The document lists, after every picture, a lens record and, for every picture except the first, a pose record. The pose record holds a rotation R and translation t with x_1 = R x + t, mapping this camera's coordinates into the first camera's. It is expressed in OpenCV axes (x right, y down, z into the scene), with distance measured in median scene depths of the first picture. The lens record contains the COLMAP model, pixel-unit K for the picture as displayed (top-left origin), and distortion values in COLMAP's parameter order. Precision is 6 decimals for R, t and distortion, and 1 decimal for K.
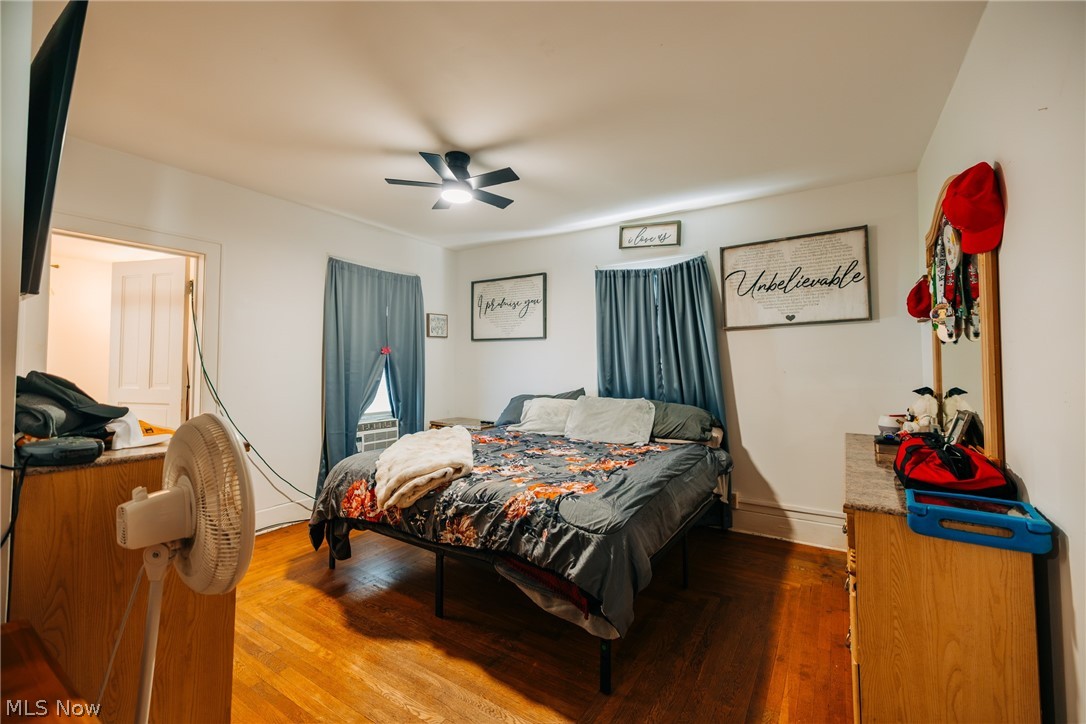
lens RADIAL K [[456.9, 0, 547.5], [0, 456.9, 358.3], [0, 0, 1]] dist [0.000190, 0.000138]
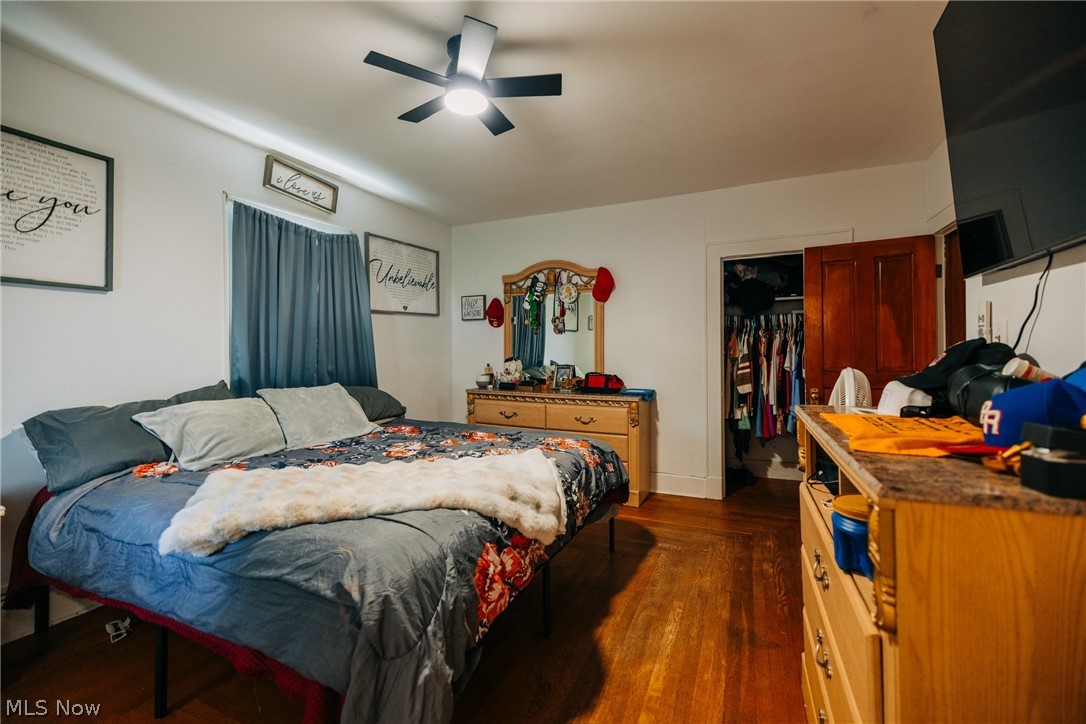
lens RADIAL K [[456.9, 0, 546.1], [0, 456.9, 358.3], [0, 0, 1]] dist [0.000190, 0.000138]
pose [[-0.145287, -0.017954, 0.989227, -0.710839], [-0.007156, 0.999828, 0.017095, 0.023317], [-0.989364, -0.004596, -0.145390, 0.749866]]
